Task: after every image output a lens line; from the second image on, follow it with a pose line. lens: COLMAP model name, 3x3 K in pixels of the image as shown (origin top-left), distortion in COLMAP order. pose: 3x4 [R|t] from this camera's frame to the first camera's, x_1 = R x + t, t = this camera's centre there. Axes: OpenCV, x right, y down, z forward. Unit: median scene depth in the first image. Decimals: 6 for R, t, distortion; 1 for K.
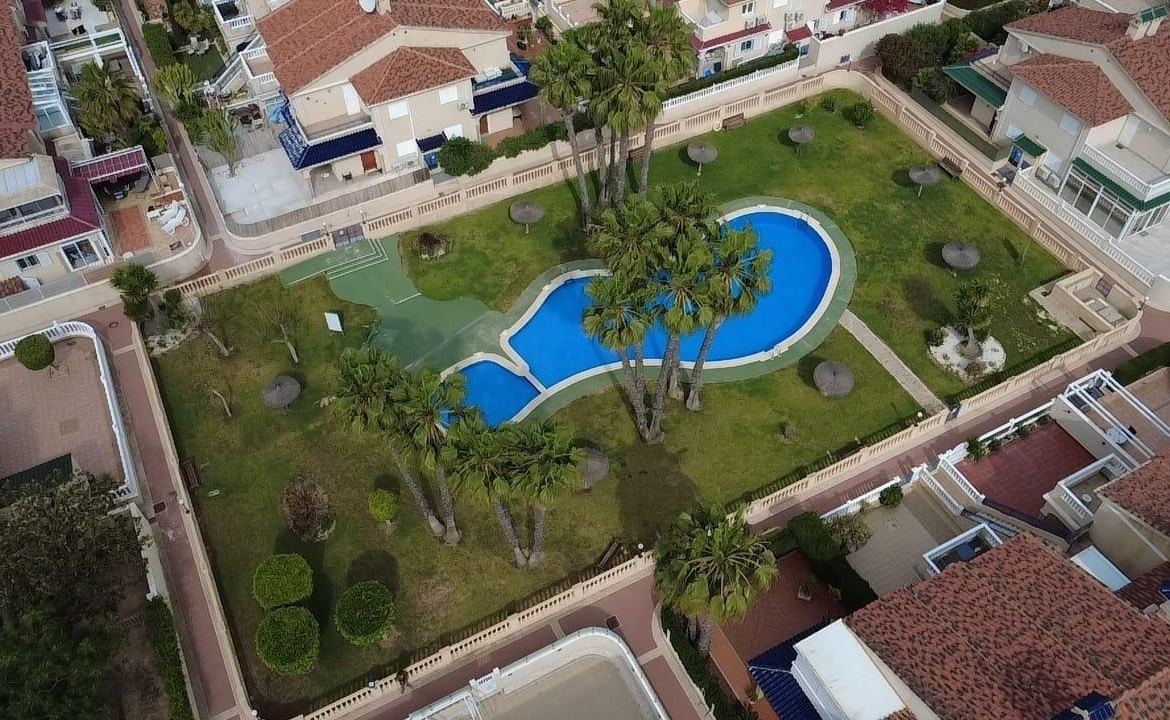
lens RADIAL K [[967.2, 0, 584.4], [0, 967.2, 334.0], [0, 0, 1]] dist [0.002286, 0.003742]
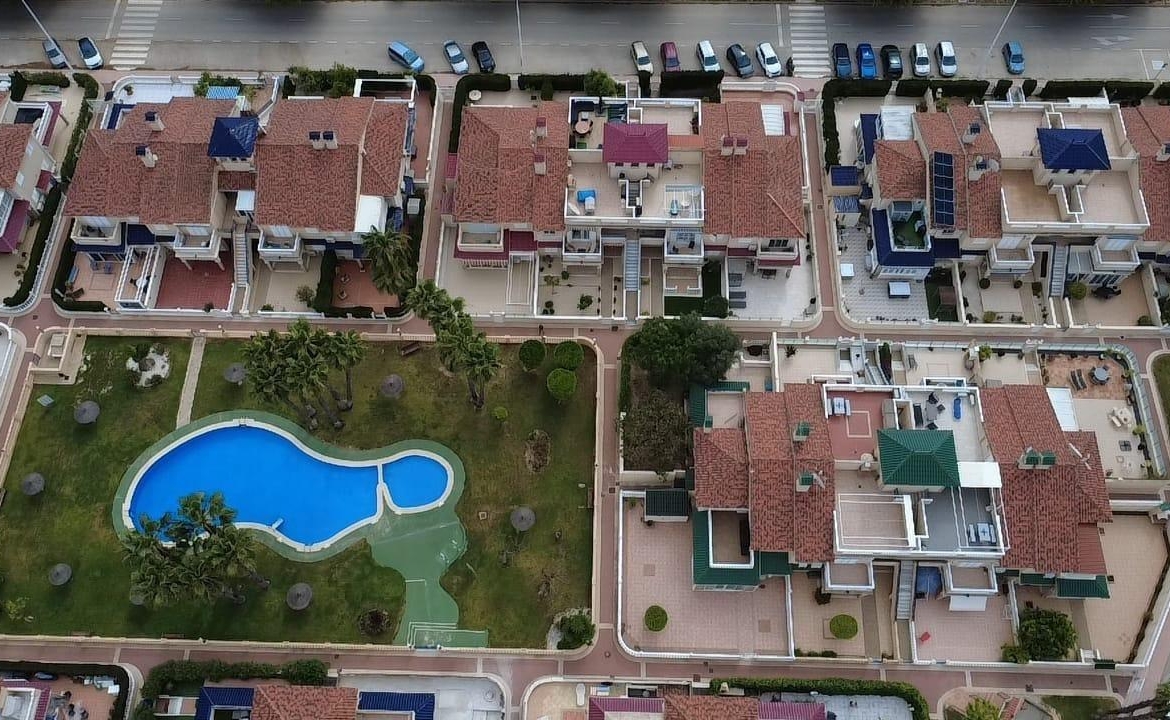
lens RADIAL K [[980.1, 0, 569.7], [0, 980.1, 328.3], [0, 0, 1]] dist [0.001589, -0.005639]
pose [[-0.871033, -0.428755, 0.239732, -0.533269], [0.383662, -0.289018, 0.877082, -1.031801], [-0.306766, 0.855943, 0.416241, 0.042923]]
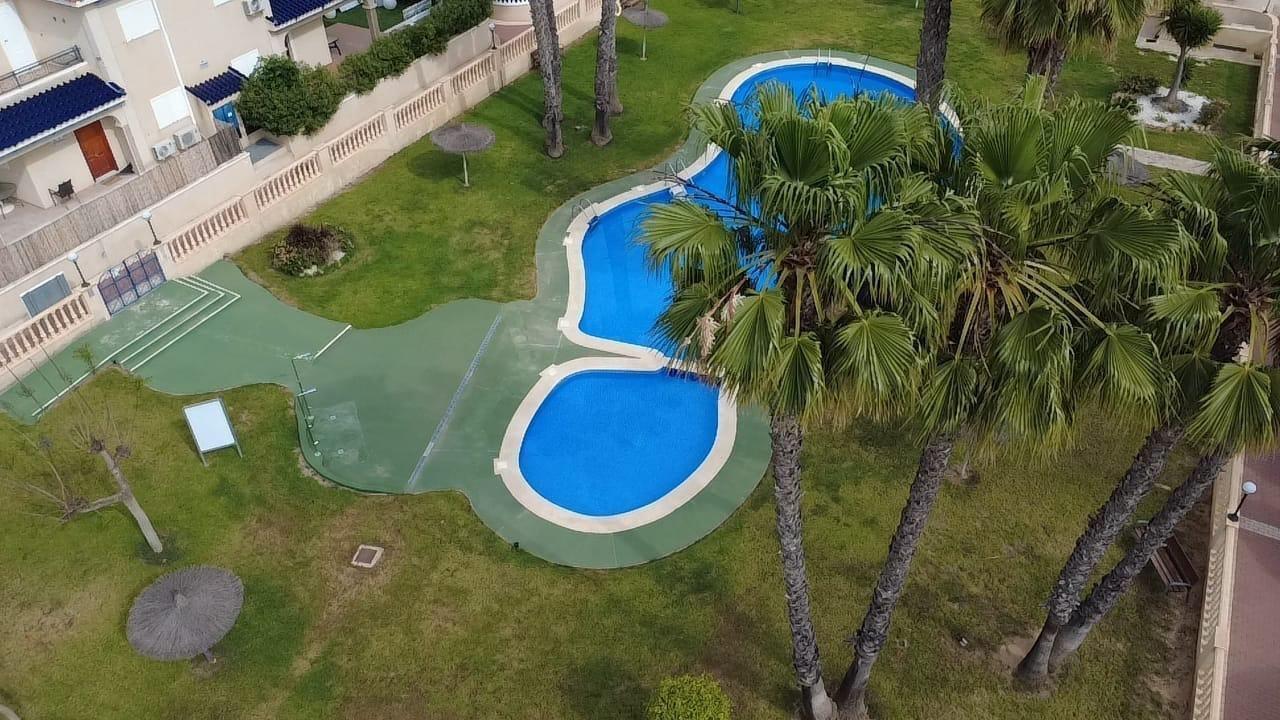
lens RADIAL K [[967.0, 0, 642.4], [0, 967.0, 337.9], [0, 0, 1]] dist [0.003704, 0.002821]
pose [[0.828863, -0.345896, 0.439708, -0.252391], [0.416754, 0.906099, -0.072811, 0.055073], [-0.373234, 0.243600, 0.895185, 0.510405]]
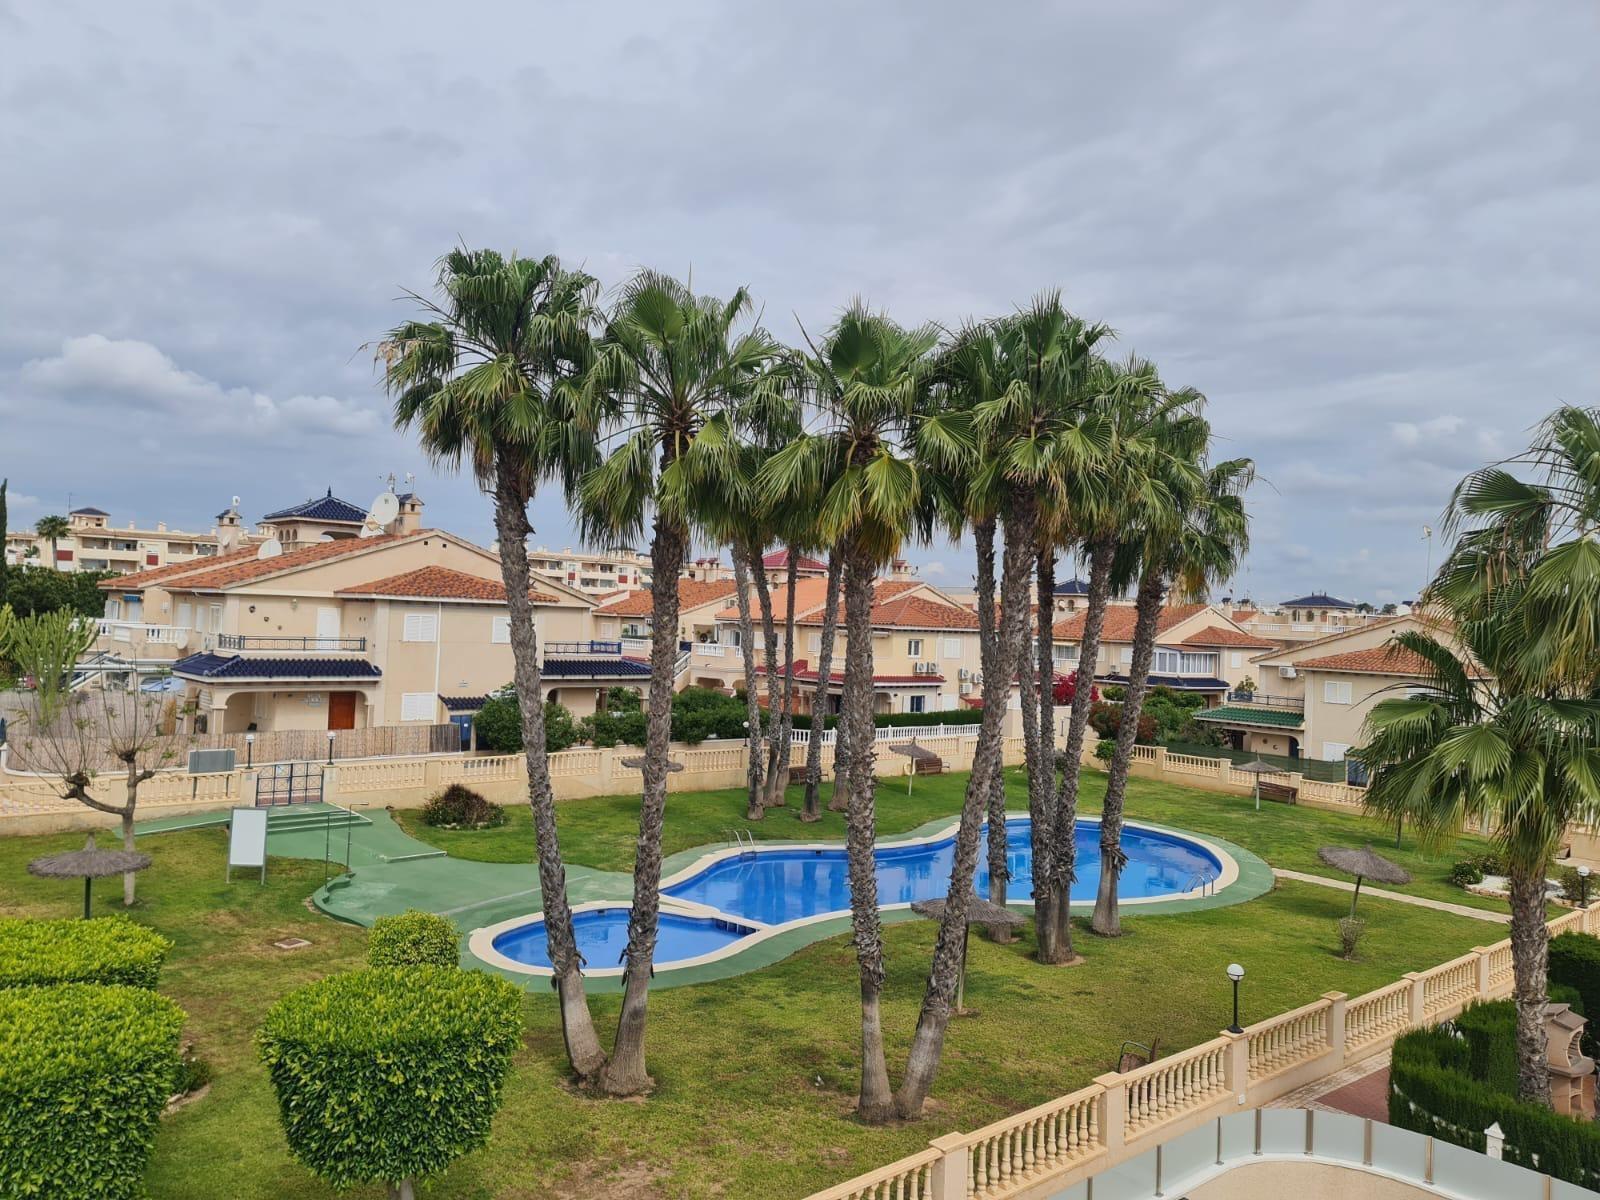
lens RADIAL K [[1154.8, 0, 757.1], [0, 1154.8, 603.3], [0, 0, 1]] dist [0.095532, -0.098826]
pose [[0.976699, 0.050569, 0.208571, -0.141733], [0.124140, 0.659645, -0.741254, 0.299816], [-0.175067, 0.749874, 0.637997, 0.513543]]
